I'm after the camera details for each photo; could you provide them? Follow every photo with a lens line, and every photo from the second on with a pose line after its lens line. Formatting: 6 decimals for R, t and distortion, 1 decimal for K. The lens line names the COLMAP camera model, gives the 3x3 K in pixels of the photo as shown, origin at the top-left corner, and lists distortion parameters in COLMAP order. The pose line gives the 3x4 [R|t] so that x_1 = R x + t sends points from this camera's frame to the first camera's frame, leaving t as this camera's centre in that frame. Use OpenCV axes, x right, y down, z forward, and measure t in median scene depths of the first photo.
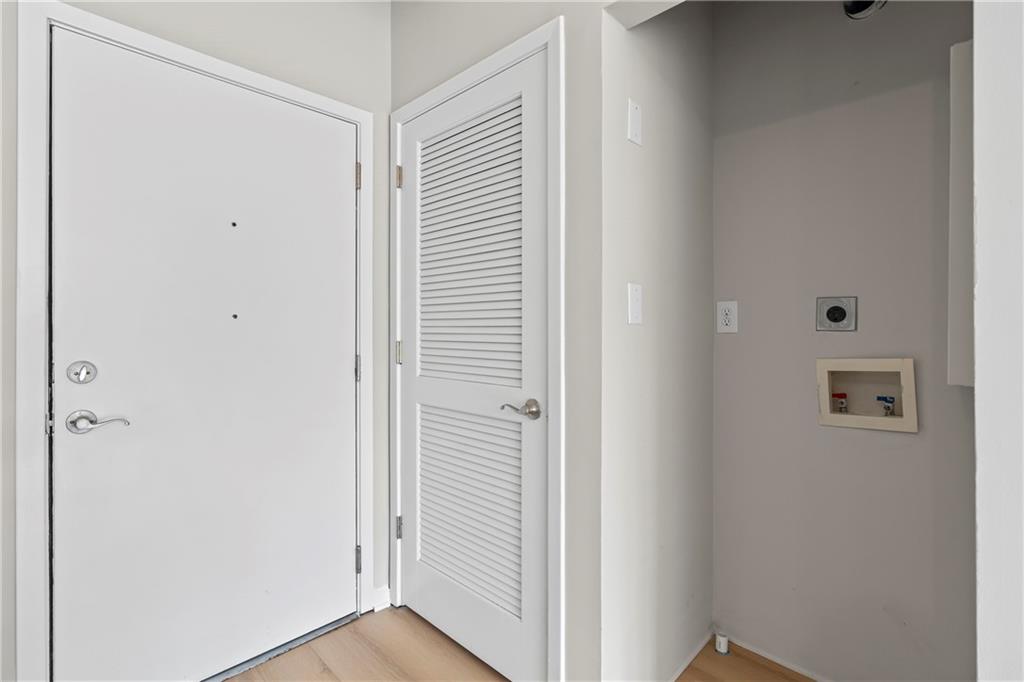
lens RADIAL K [[477.2, 0, 514.7], [0, 477.2, 331.4], [0, 0, 1]] dist [-0.003481, 0.000022]
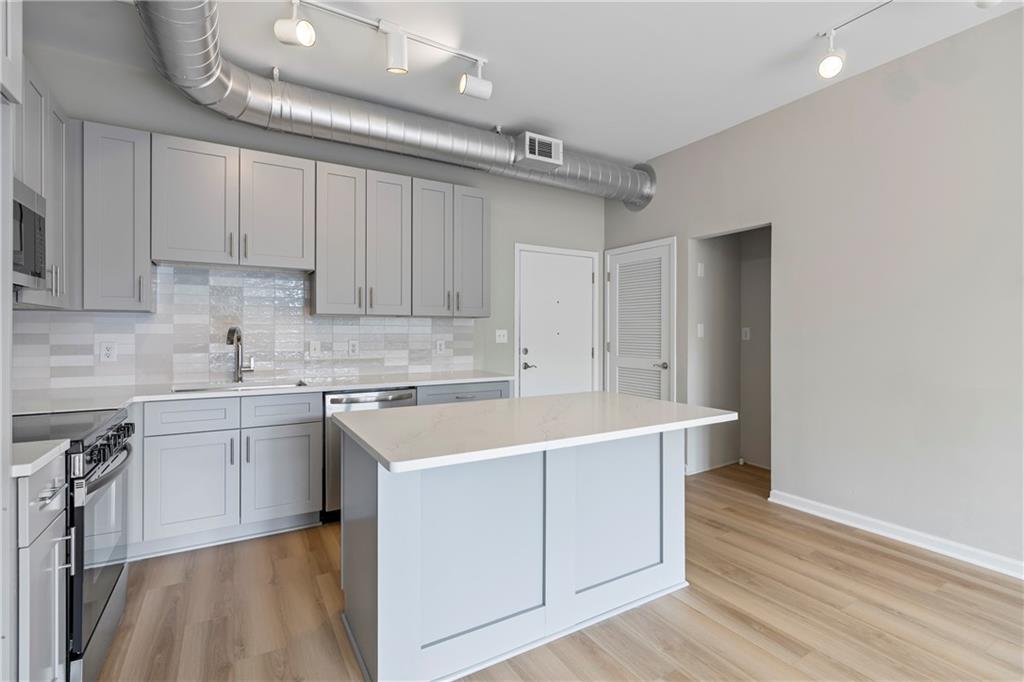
lens RADIAL K [[477.2, 0, 514.7], [0, 477.2, 331.4], [0, 0, 1]] dist [-0.003481, 0.000022]
pose [[0.967242, 0.002484, -0.253845, -0.088538], [-0.002143, 0.999996, 0.001621, -0.043212], [0.253848, -0.001024, 0.967244, -1.653562]]
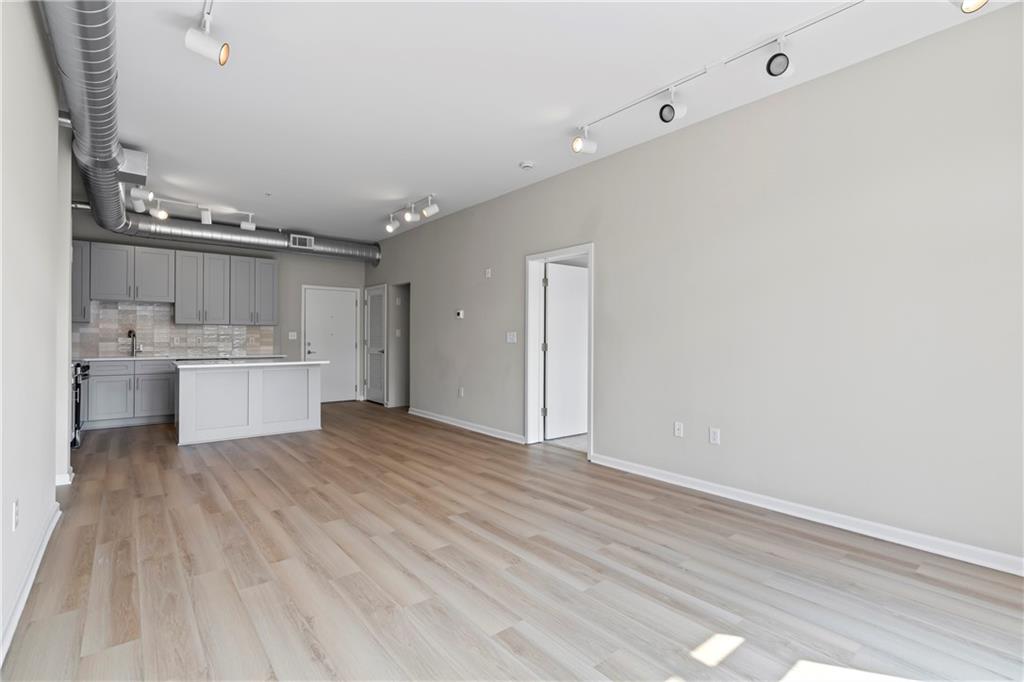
lens RADIAL K [[475.0, 0, 508.5], [0, 475.0, 336.3], [0, 0, 1]] dist [0.001279, 0.000786]
pose [[0.992969, 0.004858, -0.118274, 1.698186], [-0.005031, 0.999987, -0.001168, -0.015201], [0.118267, 0.001755, 0.992980, -3.426968]]
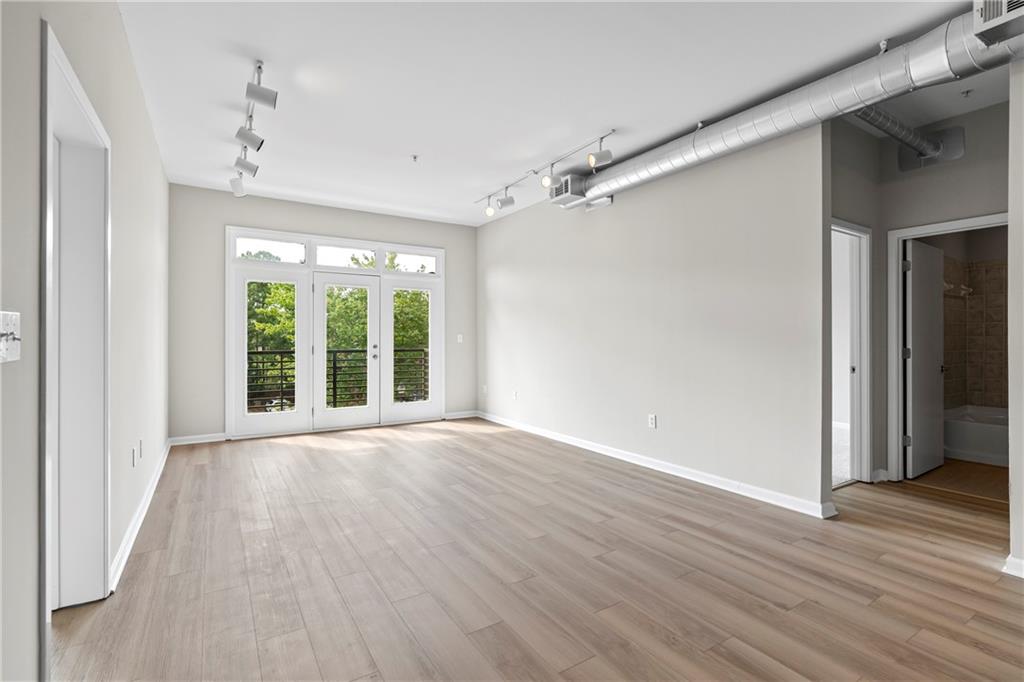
lens RADIAL K [[470.3, 0, 509.8], [0, 470.3, 344.8], [0, 0, 1]] dist [-0.003639, 0.000063]
pose [[-0.972925, -0.002129, 0.231113, 0.617191], [-0.000226, 0.999966, 0.008264, -0.006110], [-0.231123, 0.007988, -0.972892, -0.087751]]
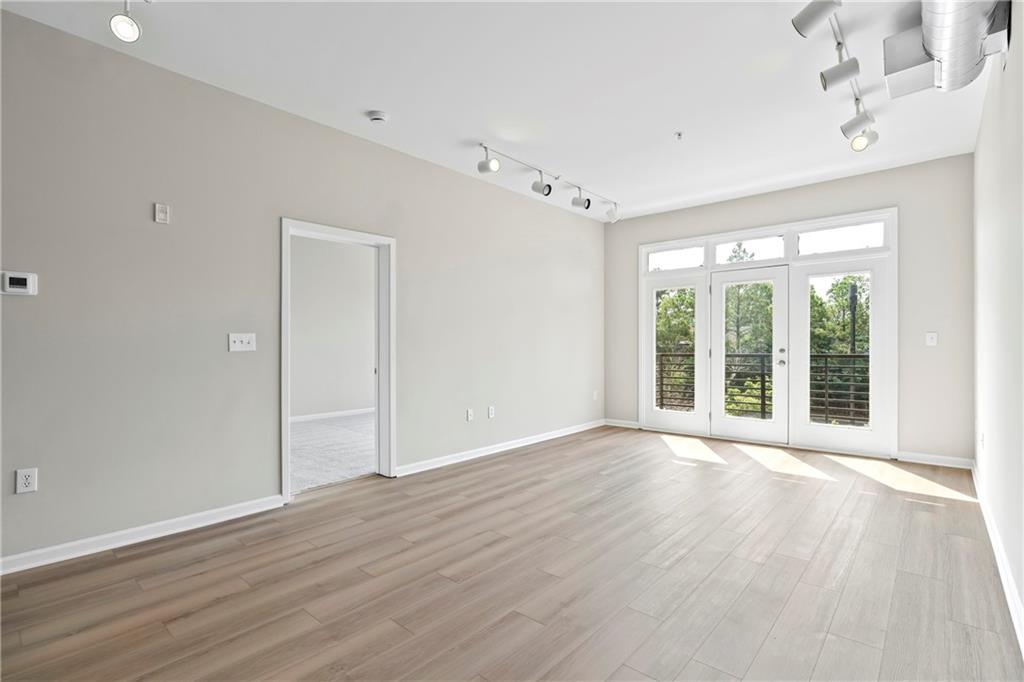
lens RADIAL K [[479.9, 0, 512.0], [0, 479.9, 341.0], [0, 0, 1]] dist [-0.001924, -0.000105]
pose [[-0.043214, 0.006971, 0.999042, -0.442200], [0.001887, 0.999974, -0.006896, -0.004459], [-0.999064, 0.001587, -0.043226, -1.423645]]
